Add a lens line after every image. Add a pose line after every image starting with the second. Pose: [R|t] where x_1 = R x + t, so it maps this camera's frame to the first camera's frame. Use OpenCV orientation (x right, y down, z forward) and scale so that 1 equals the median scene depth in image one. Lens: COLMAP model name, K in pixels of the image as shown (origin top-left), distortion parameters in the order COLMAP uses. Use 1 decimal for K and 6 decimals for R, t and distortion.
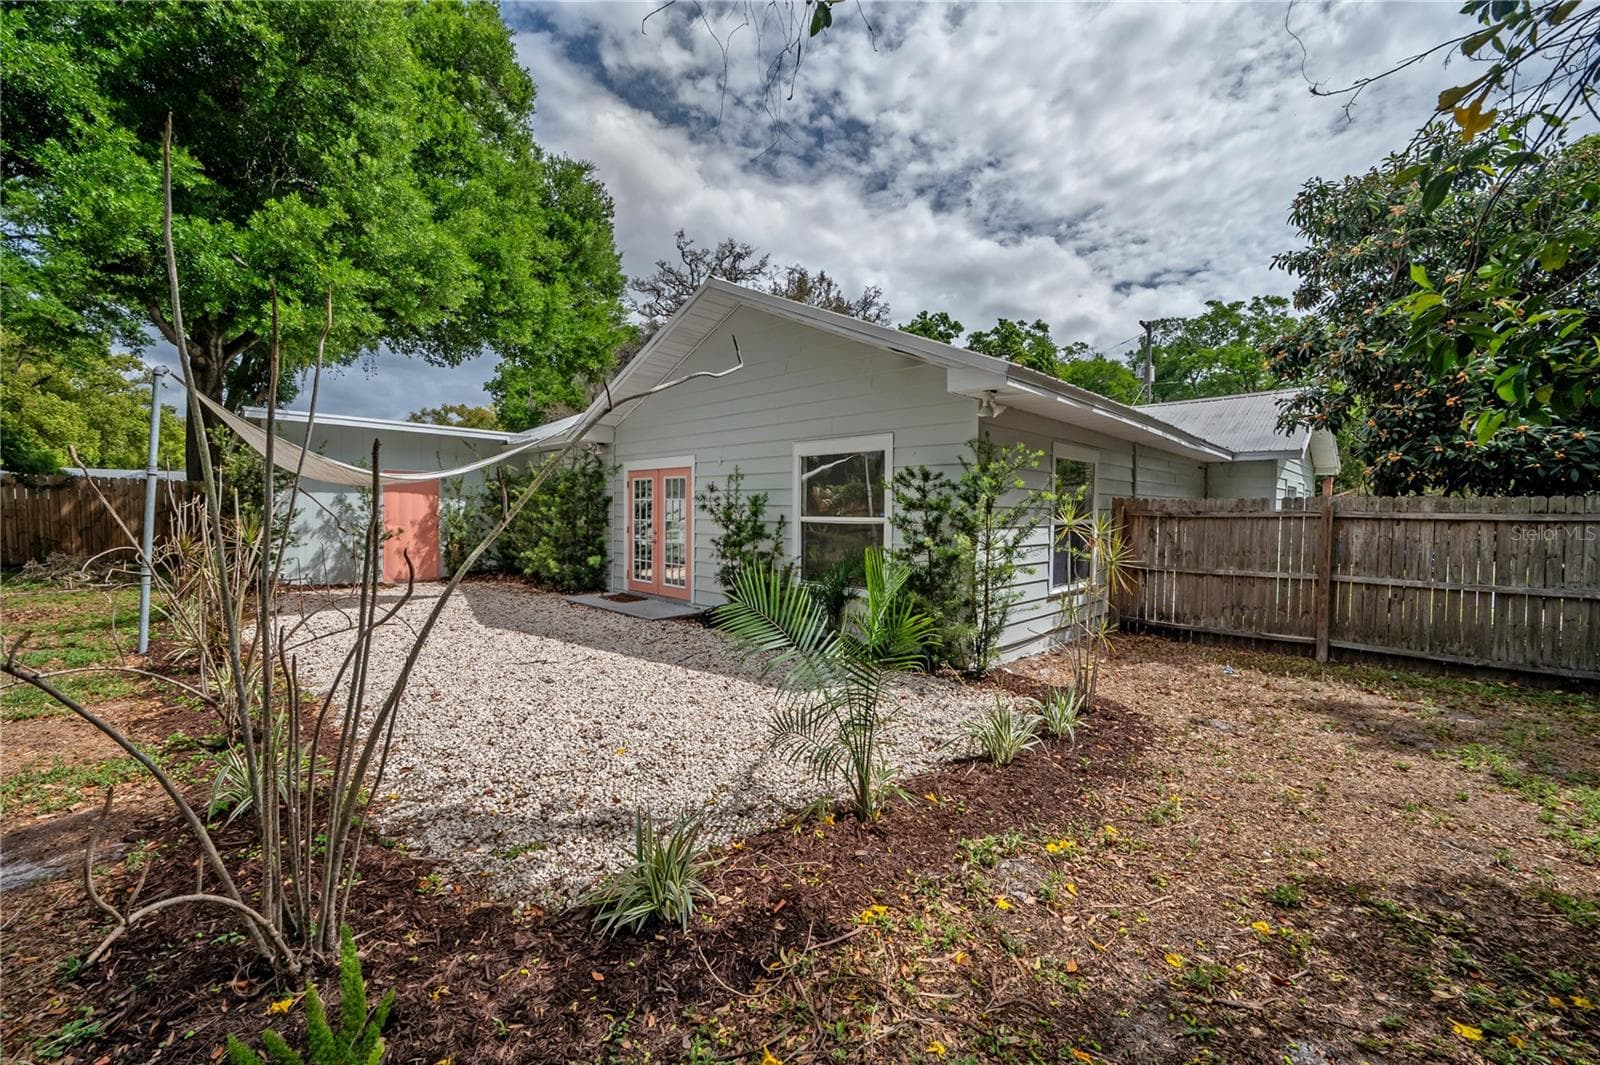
lens RADIAL K [[648.4, 0, 800.5], [0, 648.4, 515.0], [0, 0, 1]] dist [0.000097, 0.000038]
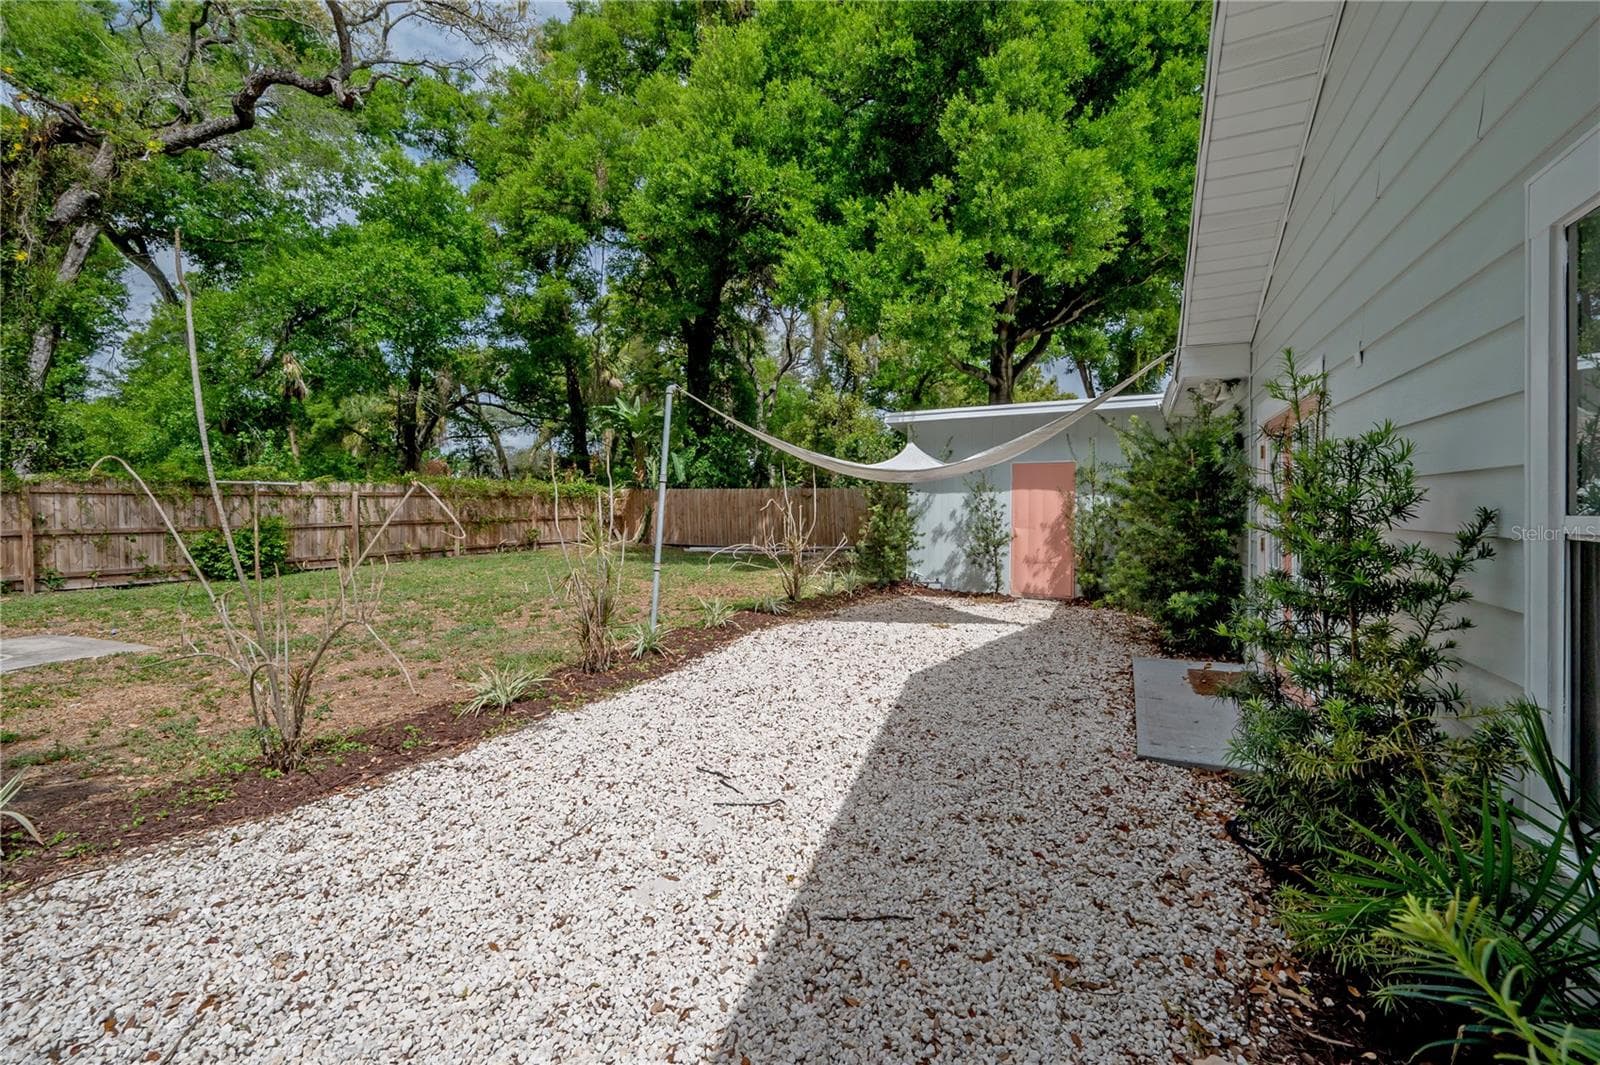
lens RADIAL K [[645.6, 0, 804.2], [0, 645.6, 512.7], [0, 0, 1]] dist [0.002339, 0.000156]
pose [[0.300279, -0.011724, -0.953779, 0.107723], [0.006585, 0.999926, -0.010218, 0.002230], [0.953829, -0.003212, 0.300334, 0.610729]]
